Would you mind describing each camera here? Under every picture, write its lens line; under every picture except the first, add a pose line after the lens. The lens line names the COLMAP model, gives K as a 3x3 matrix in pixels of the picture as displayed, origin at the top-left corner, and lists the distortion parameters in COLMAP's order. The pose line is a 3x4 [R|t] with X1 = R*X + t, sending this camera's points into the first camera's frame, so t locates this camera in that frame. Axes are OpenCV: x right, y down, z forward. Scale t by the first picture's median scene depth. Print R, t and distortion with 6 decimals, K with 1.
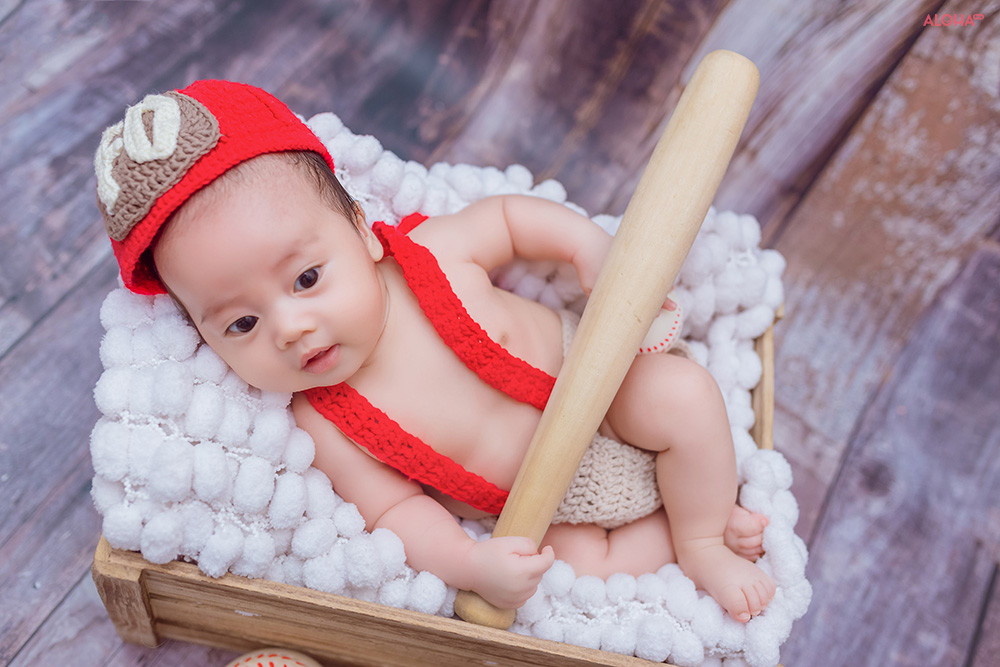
lens RADIAL K [[1020.6, 0, 575.9], [0, 1020.6, 348.4], [0, 0, 1]] dist [0.163835, -0.431381]
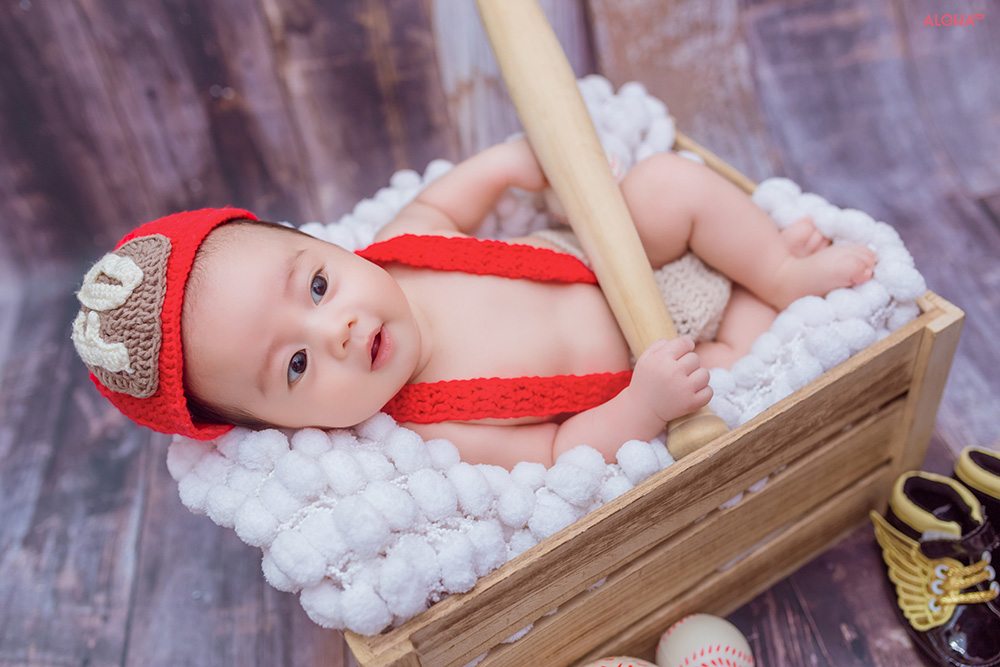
lens RADIAL K [[1020.6, 0, 575.9], [0, 1020.6, 348.4], [0, 0, 1]] dist [0.163835, -0.431381]
pose [[0.695414, -0.680826, 0.229946, -0.318999], [0.717632, 0.674636, -0.172832, 0.274929], [-0.037461, 0.285206, 0.957734, 0.050503]]
